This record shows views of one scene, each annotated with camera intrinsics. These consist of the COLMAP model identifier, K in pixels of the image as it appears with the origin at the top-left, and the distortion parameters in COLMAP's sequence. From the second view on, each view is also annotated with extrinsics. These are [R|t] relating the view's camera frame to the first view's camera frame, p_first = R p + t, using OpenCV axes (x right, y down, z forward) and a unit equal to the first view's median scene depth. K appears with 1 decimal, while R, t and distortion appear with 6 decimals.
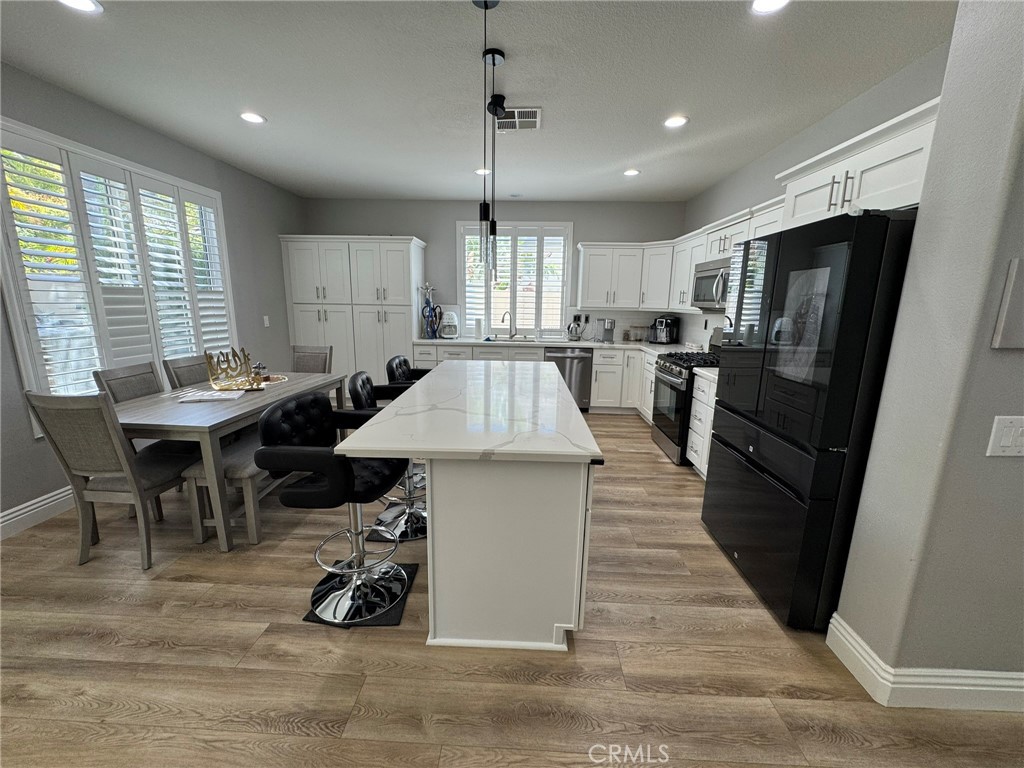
lens RADIAL K [[410.0, 0, 508.9], [0, 410.0, 384.4], [0, 0, 1]] dist [0.000004, -0.000509]
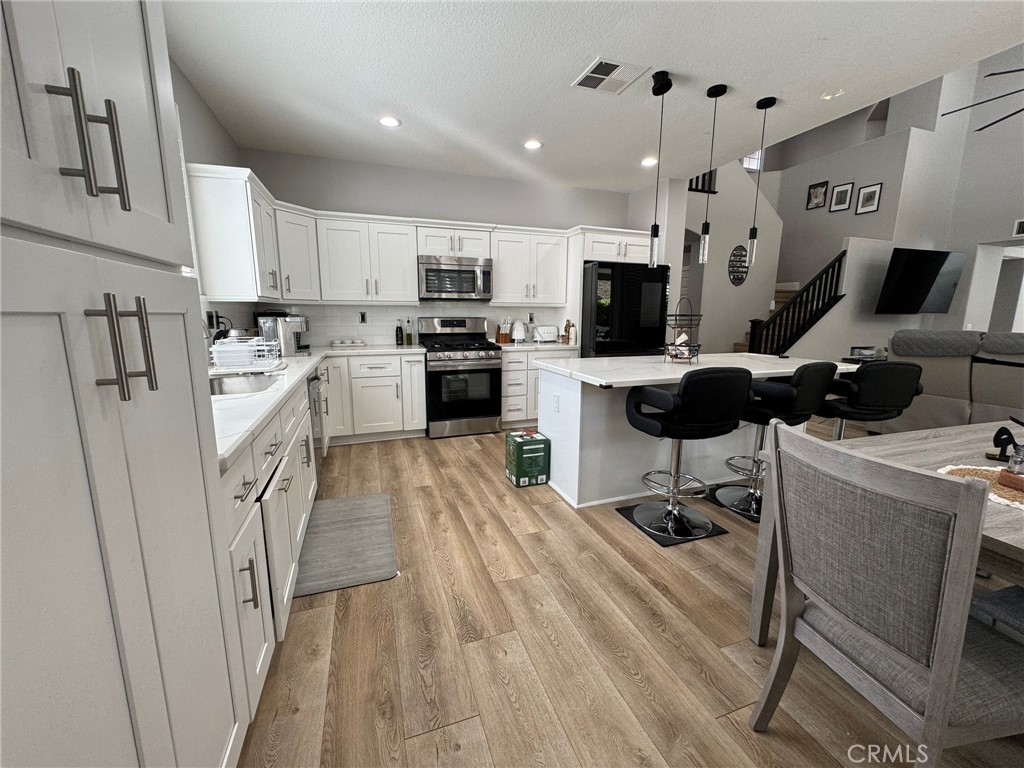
lens RADIAL K [[410.0, 0, 511.9], [0, 410.0, 380.3], [0, 0, 1]] dist [0.000004, -0.000509]
pose [[-0.377084, -0.167441, 0.910918, -0.548403], [0.176228, 0.952583, 0.248051, -0.194565], [-0.909259, 0.254065, -0.329696, 1.118609]]
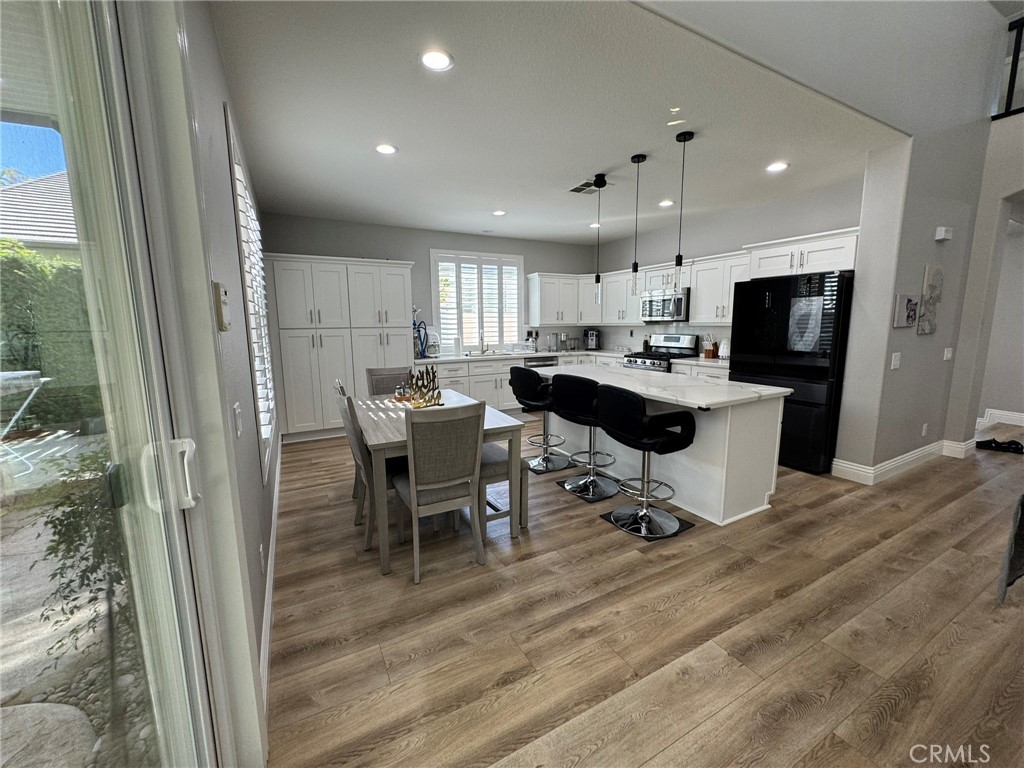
lens RADIAL K [[410.0, 0, 510.1], [0, 410.0, 384.4], [0, 0, 1]] dist [0.000004, -0.000509]
pose [[0.859254, -0.101586, 0.501361, -0.664960], [0.128653, 0.991496, -0.019595, 0.003985], [-0.495107, 0.081339, 0.865016, -0.008850]]
